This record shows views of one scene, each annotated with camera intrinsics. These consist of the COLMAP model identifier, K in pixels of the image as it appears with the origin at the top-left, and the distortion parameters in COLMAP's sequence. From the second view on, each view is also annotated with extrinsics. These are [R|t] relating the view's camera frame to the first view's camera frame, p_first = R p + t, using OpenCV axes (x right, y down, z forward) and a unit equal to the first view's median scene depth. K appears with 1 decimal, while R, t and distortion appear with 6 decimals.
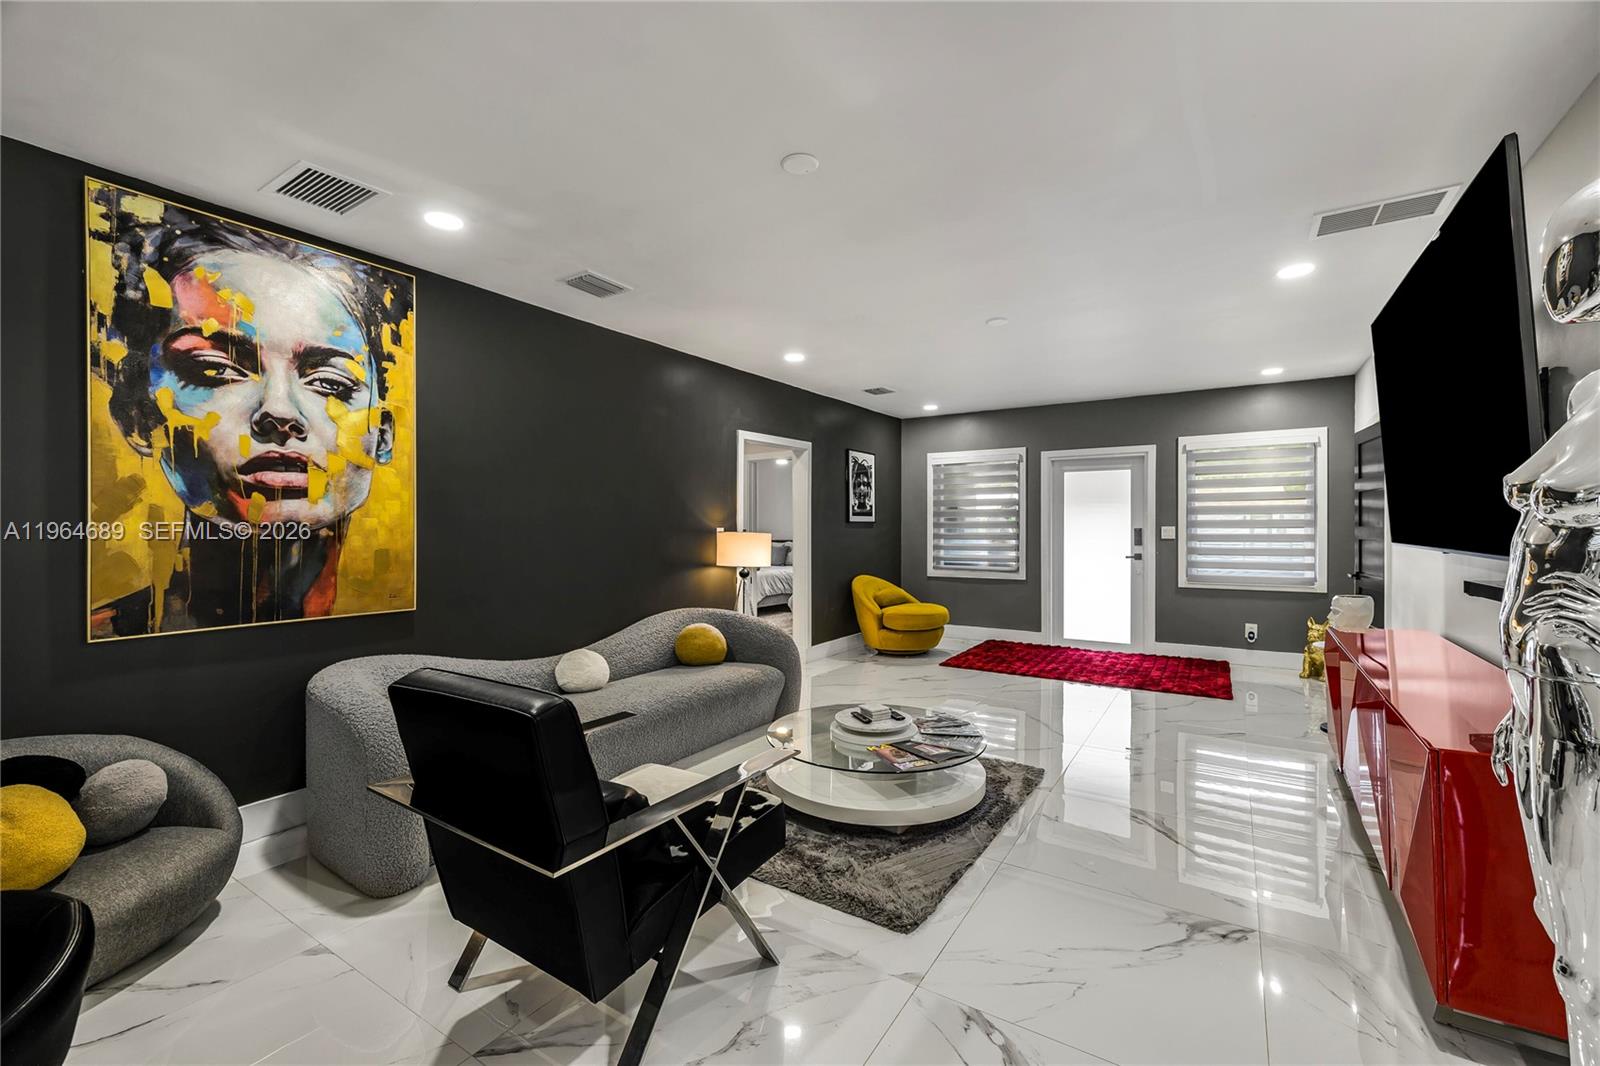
lens RADIAL K [[668.2, 0, 802.1], [0, 668.2, 531.0], [0, 0, 1]] dist [-0.000693, 0.000744]
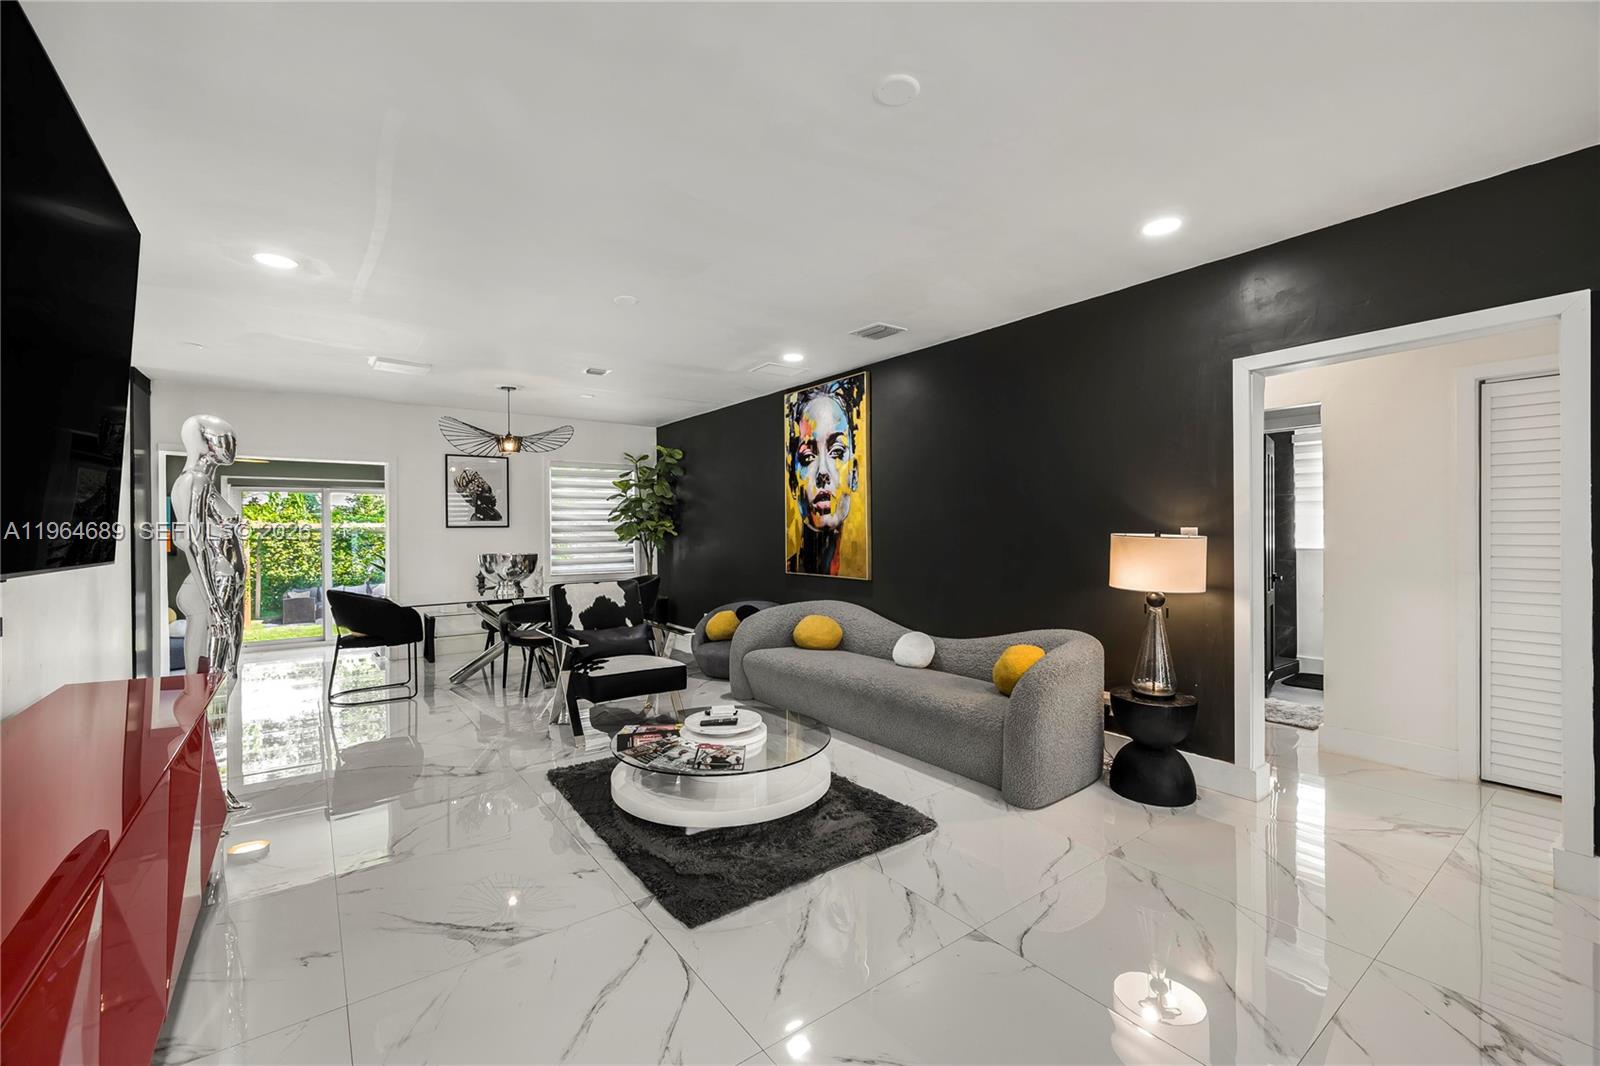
lens RADIAL K [[668.2, 0, 805.3], [0, 668.2, 529.2], [0, 0, 1]] dist [-0.000693, 0.000744]
pose [[-0.346020, 0.004502, -0.938216, 1.059021], [0.001858, 0.999990, 0.004114, -0.011338], [0.938225, -0.000320, -0.346025, 1.541744]]
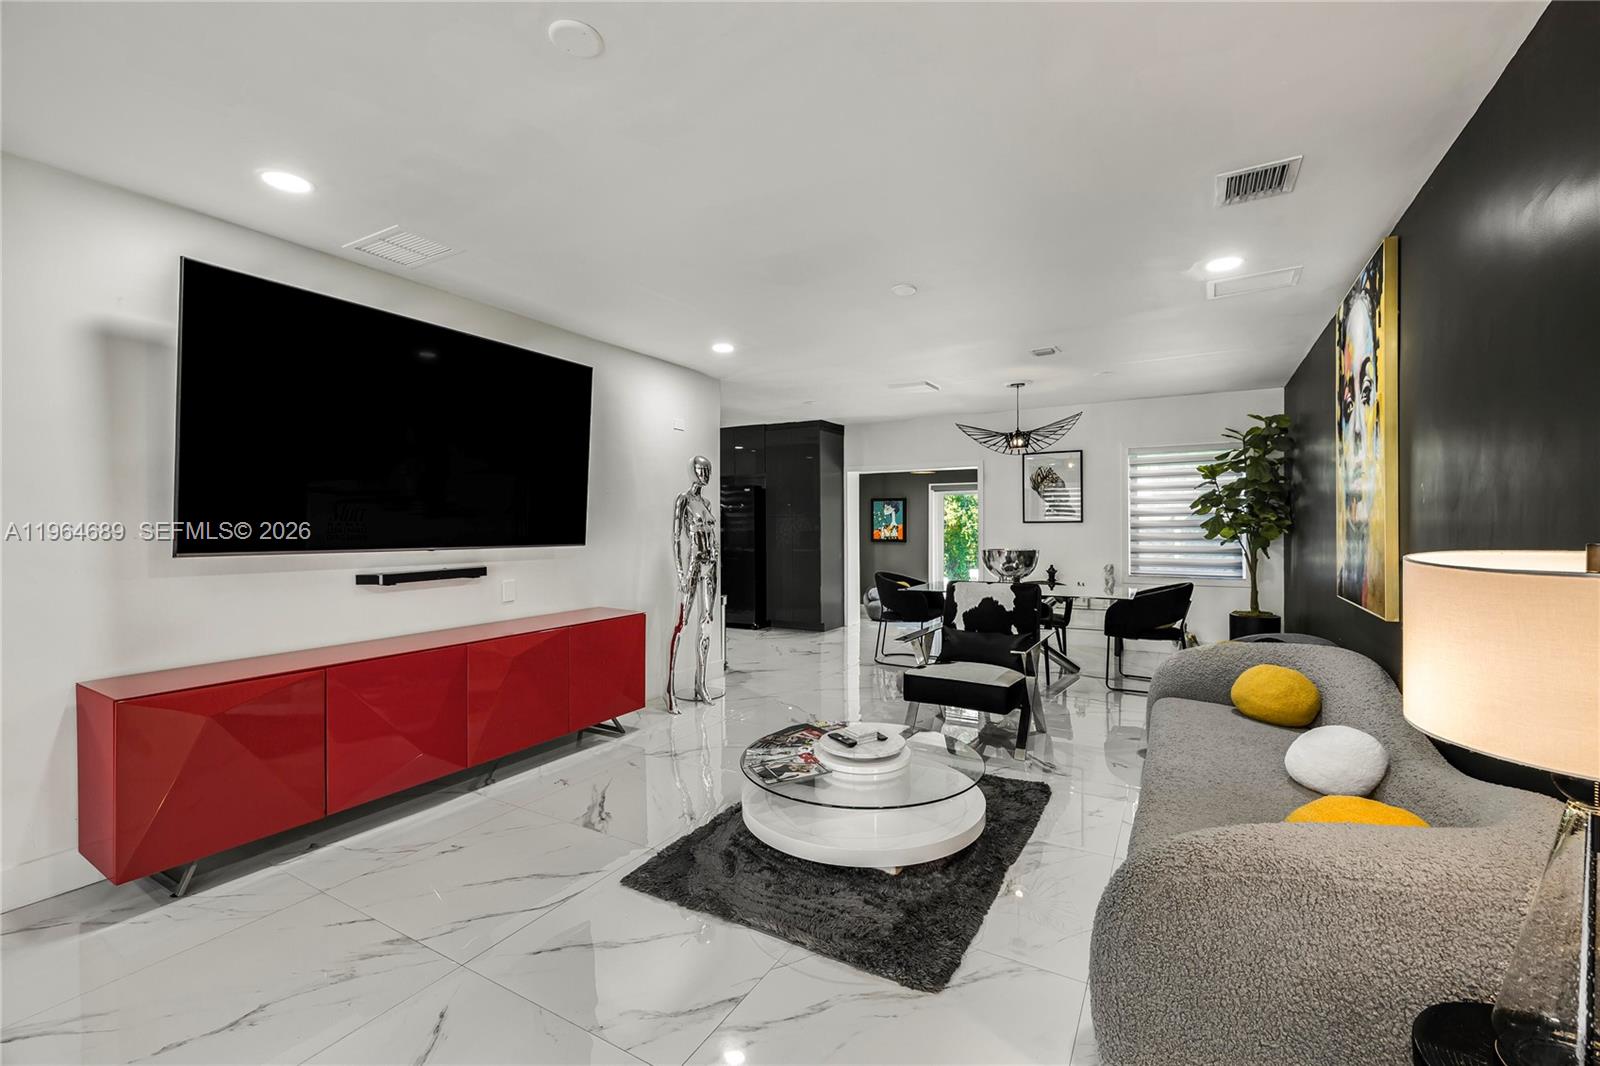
lens RADIAL K [[668.2, 0, 800.0], [0, 668.2, 529.7], [0, 0, 1]] dist [-0.000693, 0.000744]
pose [[-0.998909, 0.004023, -0.046536, 0.238194], [0.003511, 0.999933, 0.011074, -0.015287], [0.046577, 0.010899, -0.998855, 1.994233]]
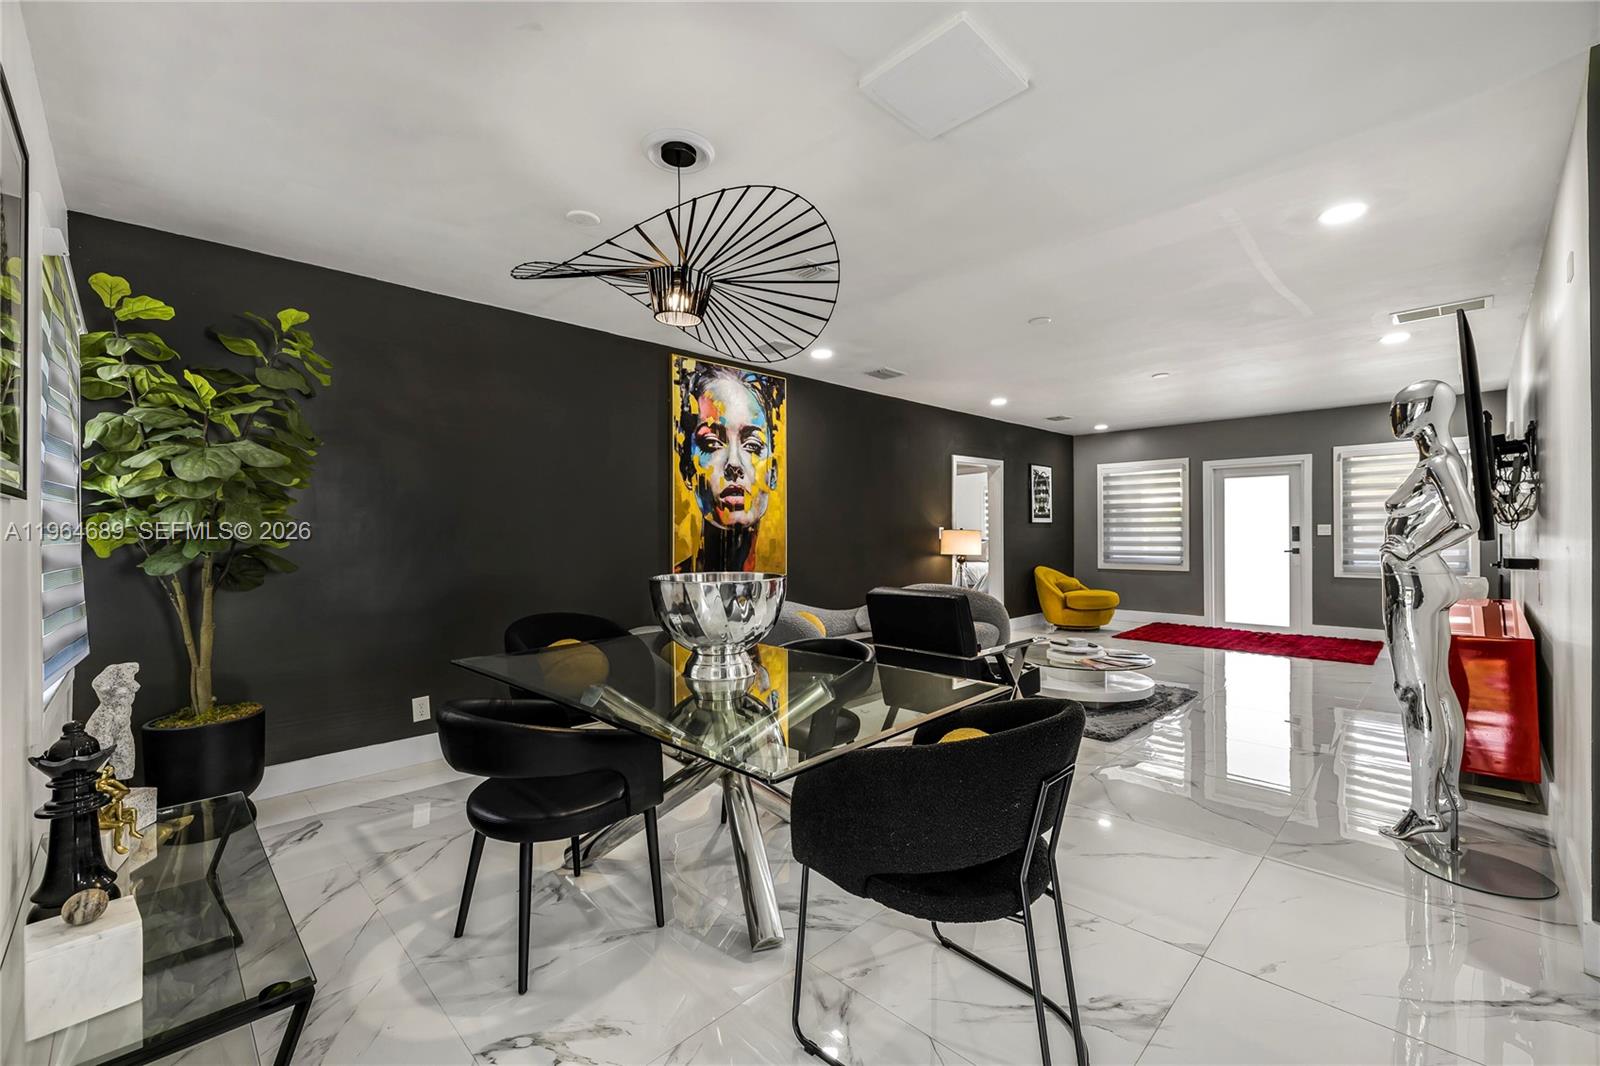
lens RADIAL K [[668.2, 0, 797.3], [0, 668.2, 531.6], [0, 0, 1]] dist [-0.000693, 0.000744]
pose [[0.976511, -0.003873, -0.215432, -0.203276], [0.003032, 0.999986, -0.004233, 0.016565], [0.215446, 0.003481, 0.976510, -0.706573]]
